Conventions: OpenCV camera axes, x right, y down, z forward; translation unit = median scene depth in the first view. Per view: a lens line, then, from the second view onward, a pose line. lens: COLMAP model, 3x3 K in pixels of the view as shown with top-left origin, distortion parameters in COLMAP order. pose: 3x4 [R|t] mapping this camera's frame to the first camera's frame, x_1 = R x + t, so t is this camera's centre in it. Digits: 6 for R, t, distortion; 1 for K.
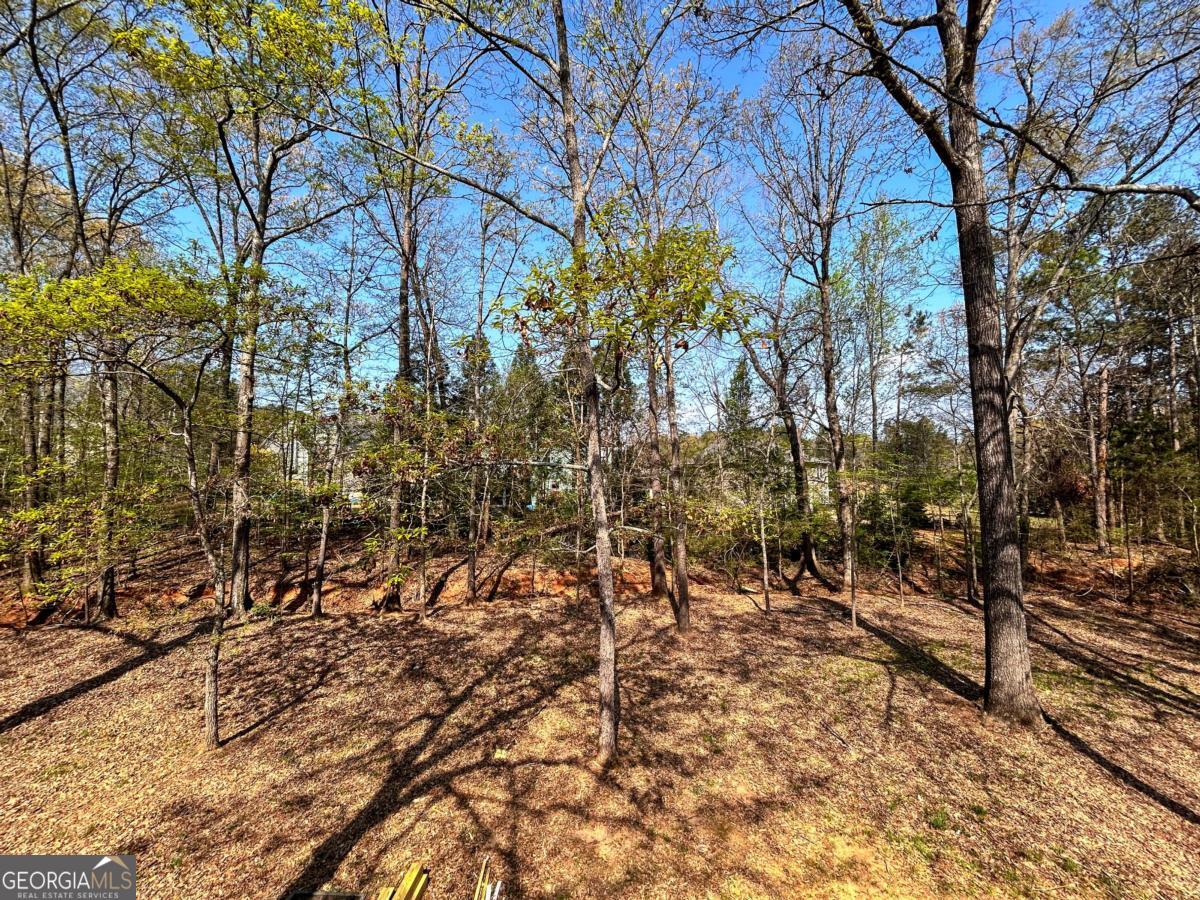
lens RADIAL K [[484.4, 0, 600.0], [0, 484.4, 450.0], [0, 0, 1]] dist [0.001839, 0.000367]
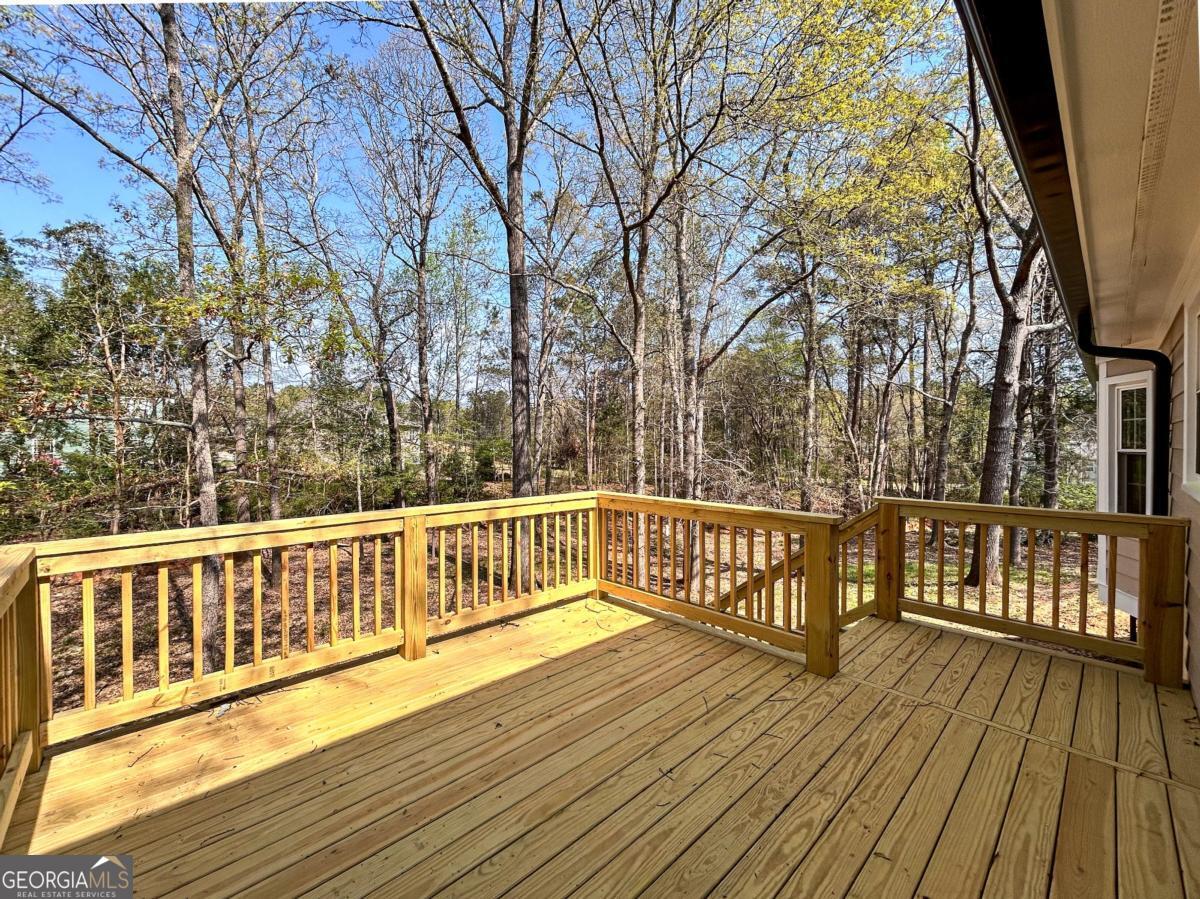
lens RADIAL K [[487.1, 0, 600.9], [0, 487.1, 440.7], [0, 0, 1]] dist [-0.001616, 0.000002]
pose [[0.700654, 0.009382, 0.713440, -0.055045], [-0.050891, 0.998024, 0.036854, -0.004432], [-0.711684, -0.062130, 0.699746, -0.127115]]
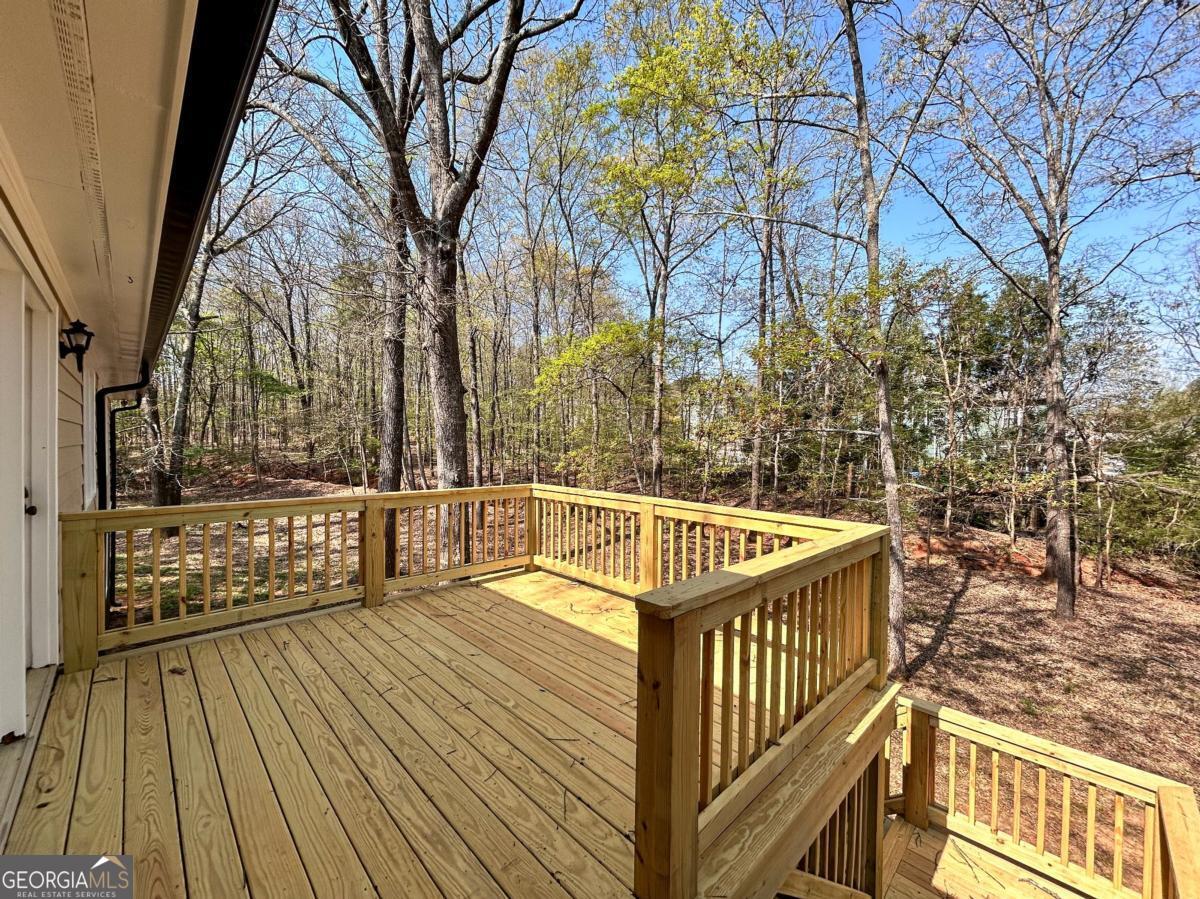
lens RADIAL K [[484.4, 0, 600.0], [0, 484.4, 449.5], [0, 0, 1]] dist [0.001839, 0.000367]
pose [[0.718095, 0.030048, -0.695296, 0.117961], [0.023490, 0.997452, 0.067366, -0.007476], [0.695549, -0.064707, 0.715559, -0.132334]]
